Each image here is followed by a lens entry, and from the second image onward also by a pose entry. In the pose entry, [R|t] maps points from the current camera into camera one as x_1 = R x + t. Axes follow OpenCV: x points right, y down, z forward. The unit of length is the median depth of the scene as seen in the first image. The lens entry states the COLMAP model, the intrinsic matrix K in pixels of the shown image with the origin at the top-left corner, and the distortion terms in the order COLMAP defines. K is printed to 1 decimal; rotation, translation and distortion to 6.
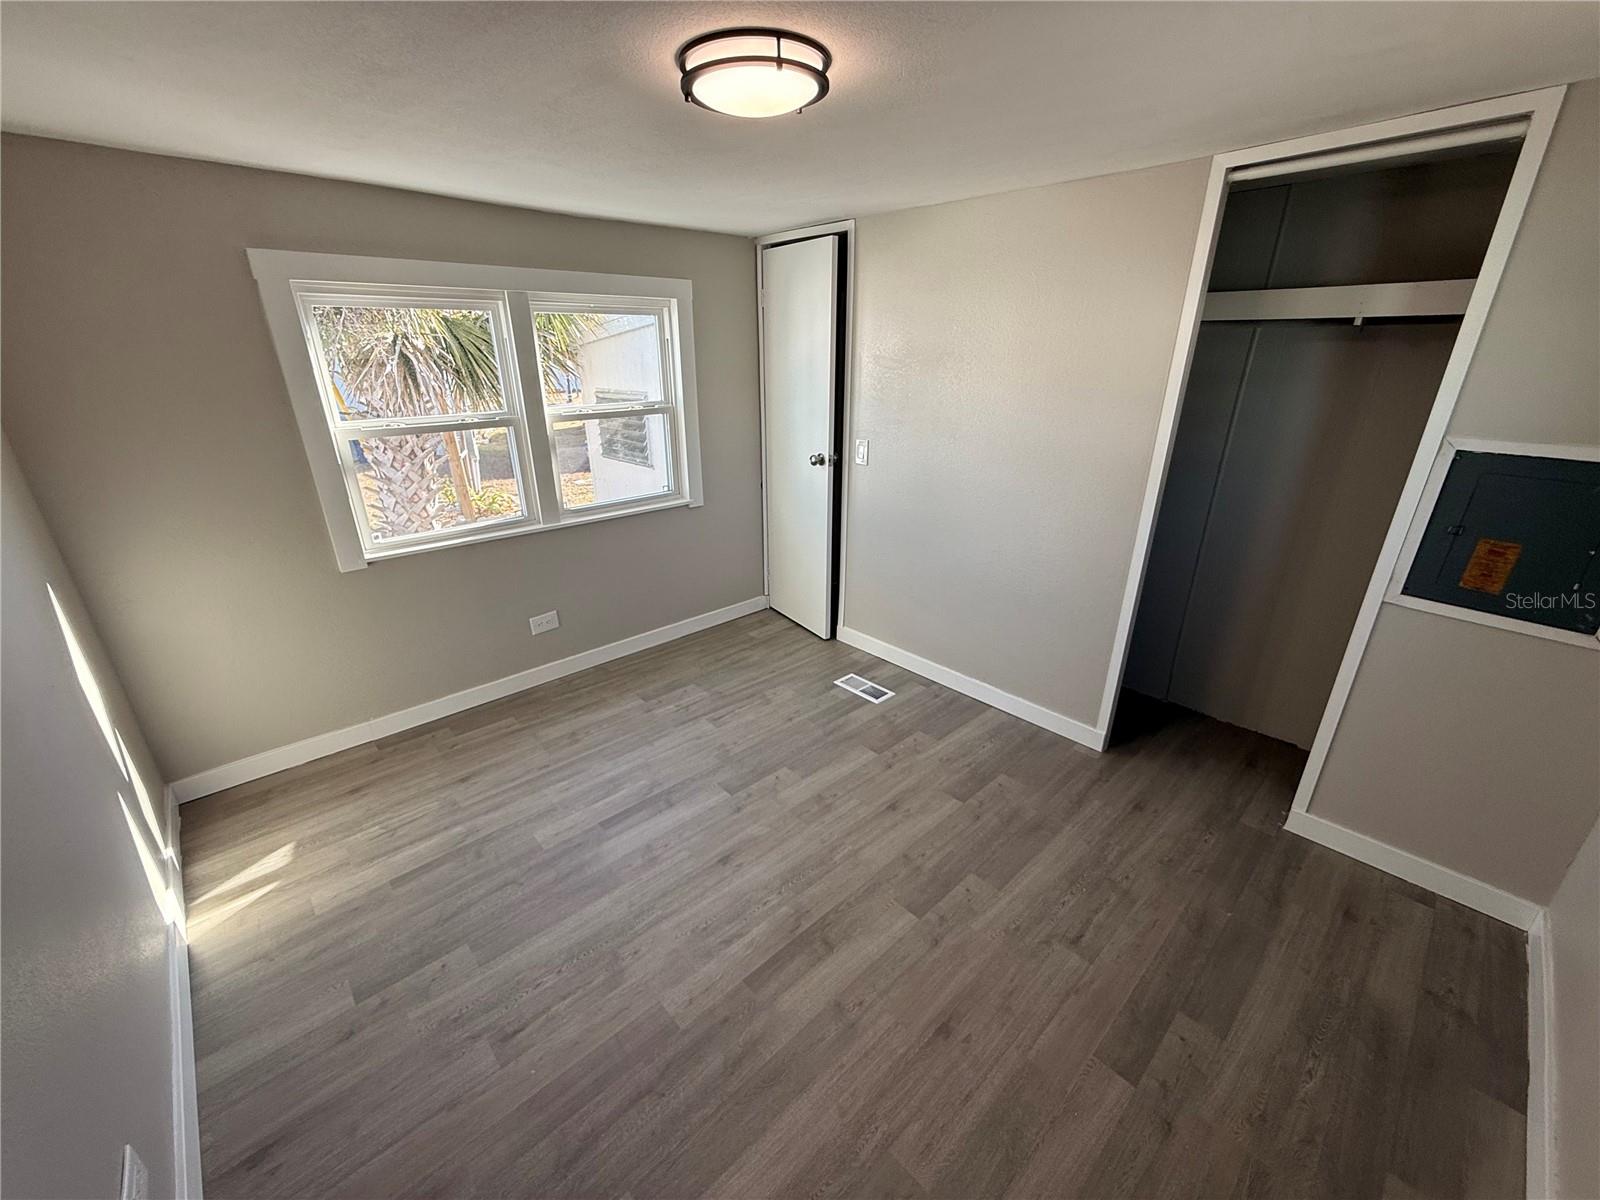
lens RADIAL K [[639.0, 0, 792.3], [0, 639.0, 599.0], [0, 0, 1]] dist [0.000916, 0.000034]
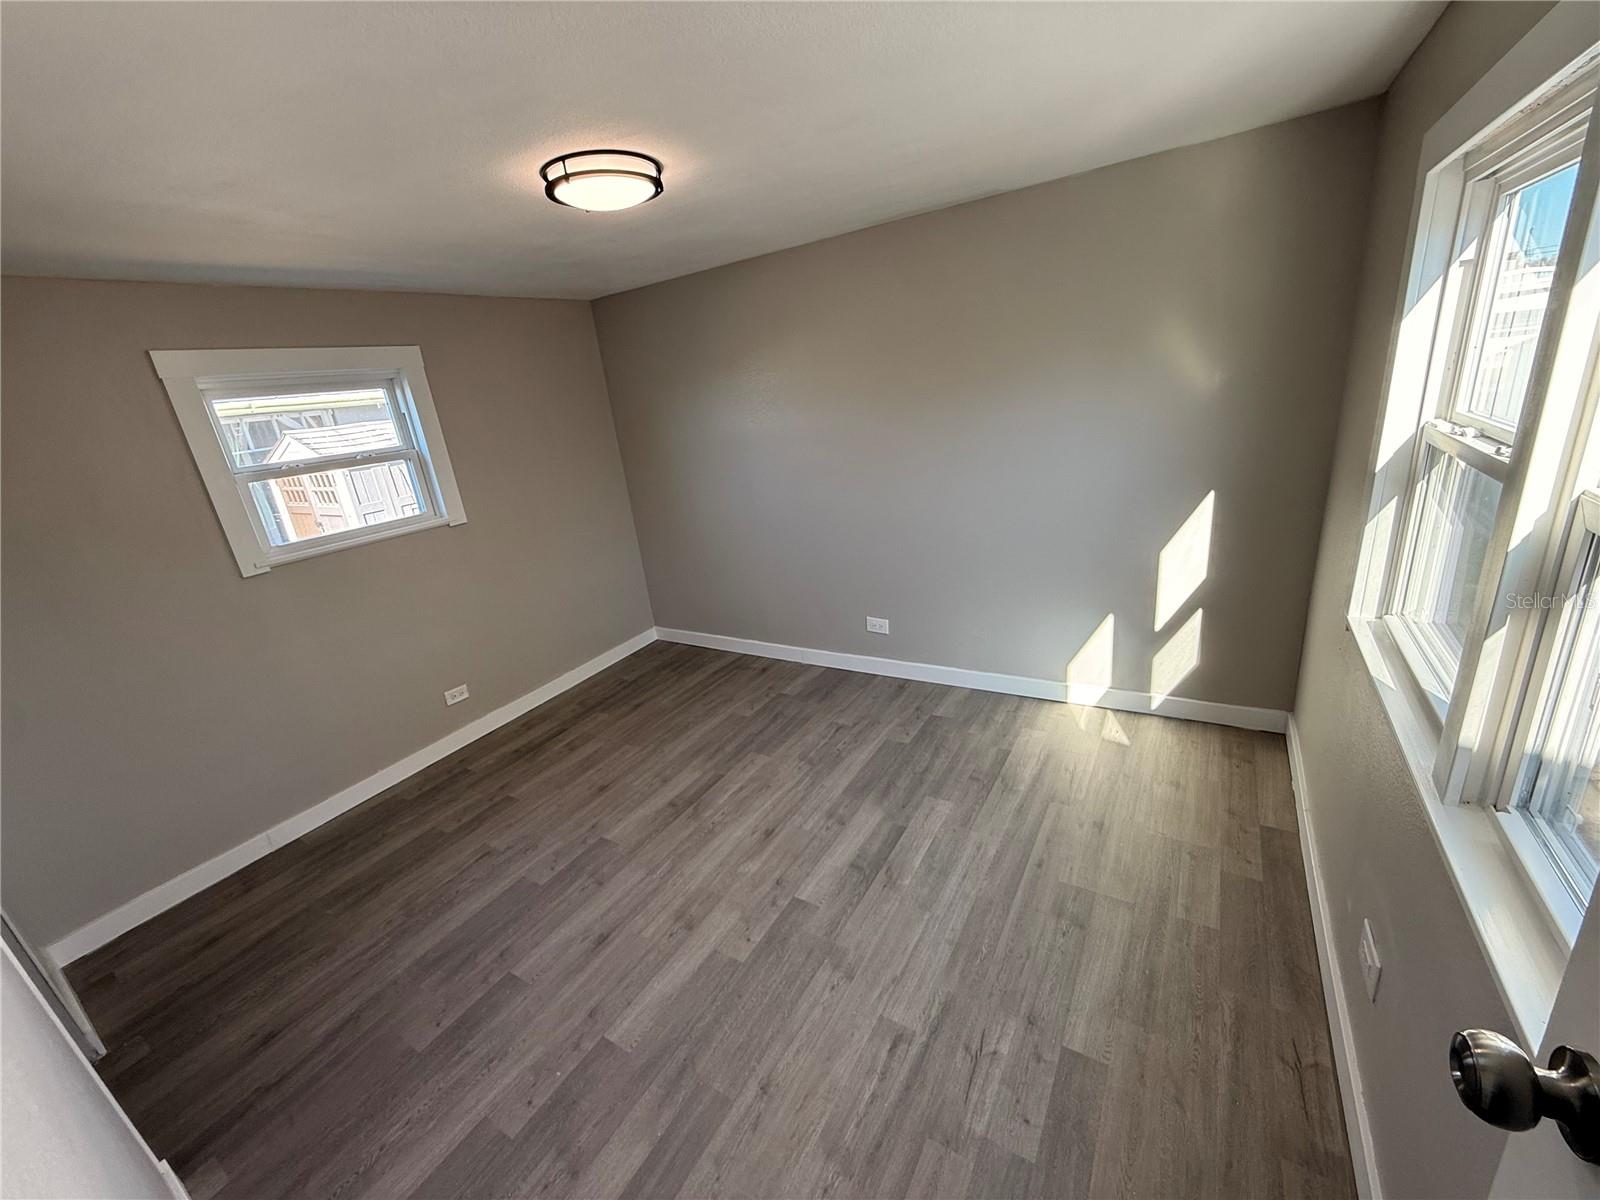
lens RADIAL K [[639.0, 0, 796.0], [0, 639.0, 598.7], [0, 0, 1]] dist [0.000916, 0.000034]
pose [[-0.957092, 0.194207, -0.215078, 0.008714], [0.013605, 0.771495, 0.636090, -0.626382], [0.289465, 0.605870, -0.741034, 1.638317]]
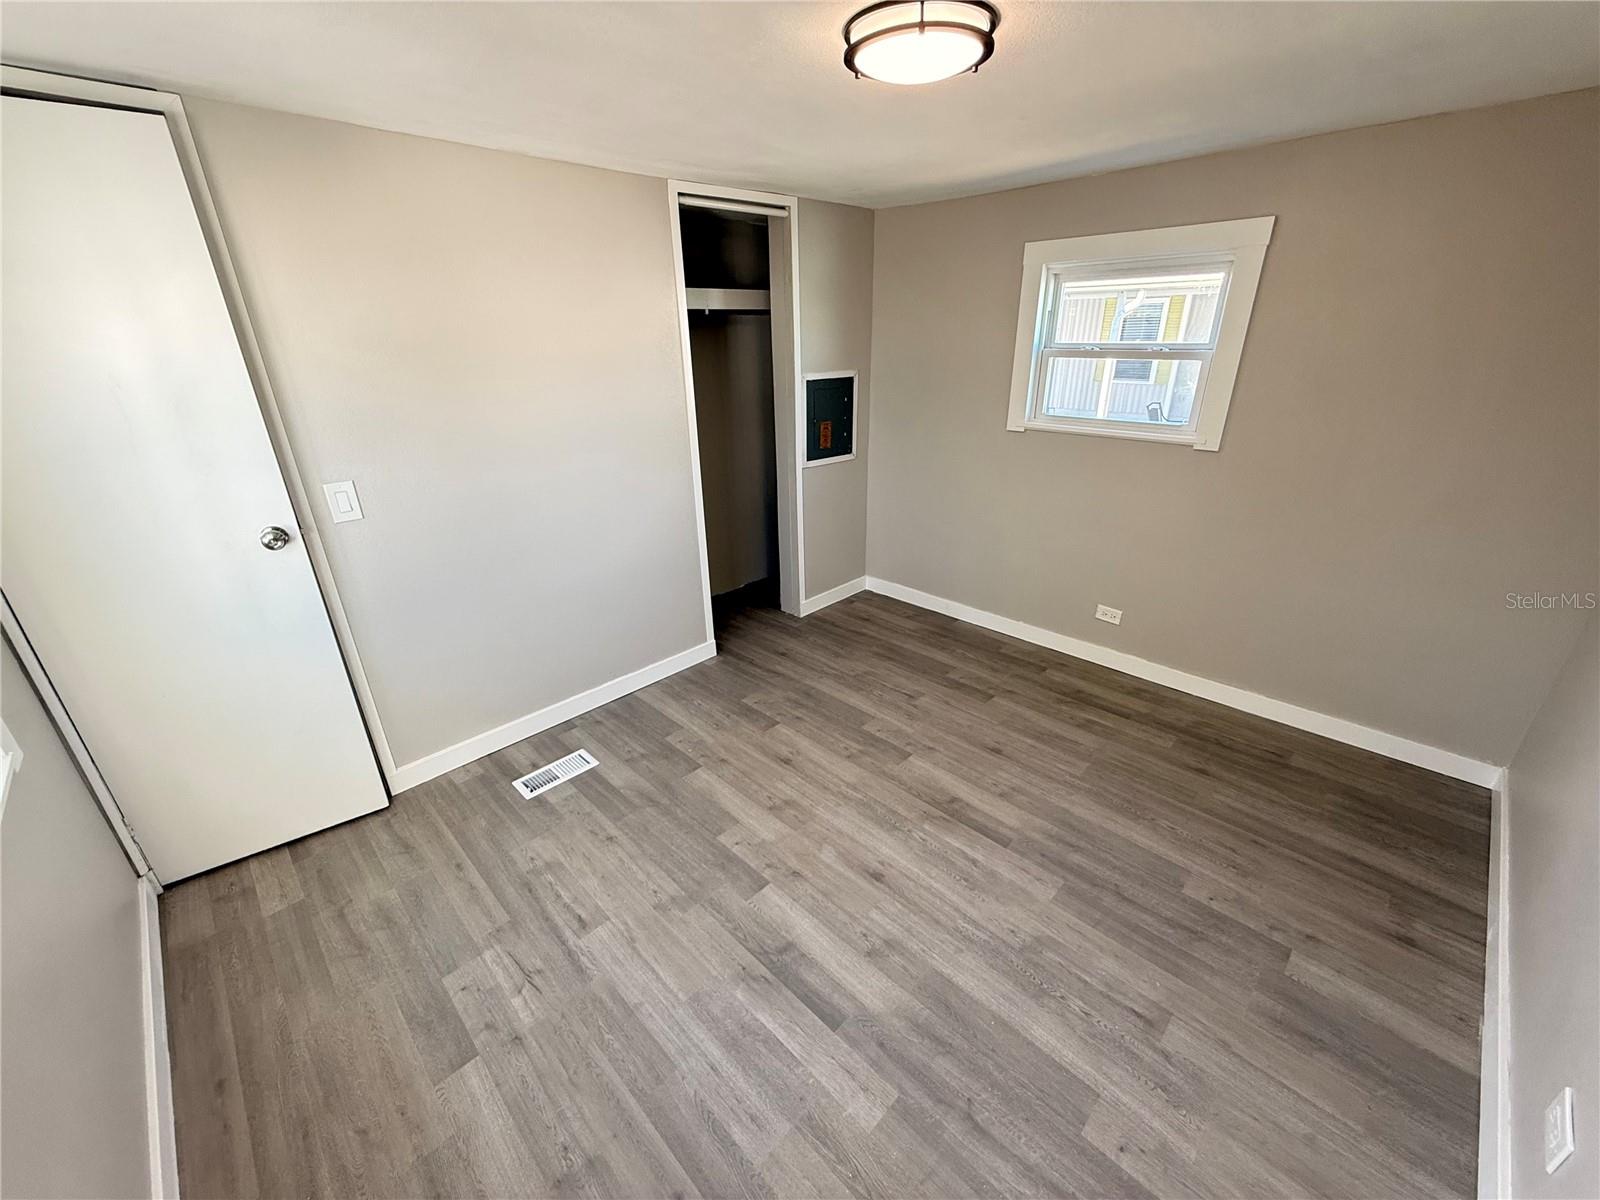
lens RADIAL K [[639.0, 0, 793.8], [0, 639.0, 601.3], [0, 0, 1]] dist [0.000916, 0.000034]
pose [[-0.035011, -0.386114, 0.921786, -0.831754], [0.385662, 0.845688, 0.368886, -0.331448], [-0.921975, 0.368413, 0.119301, 0.880093]]
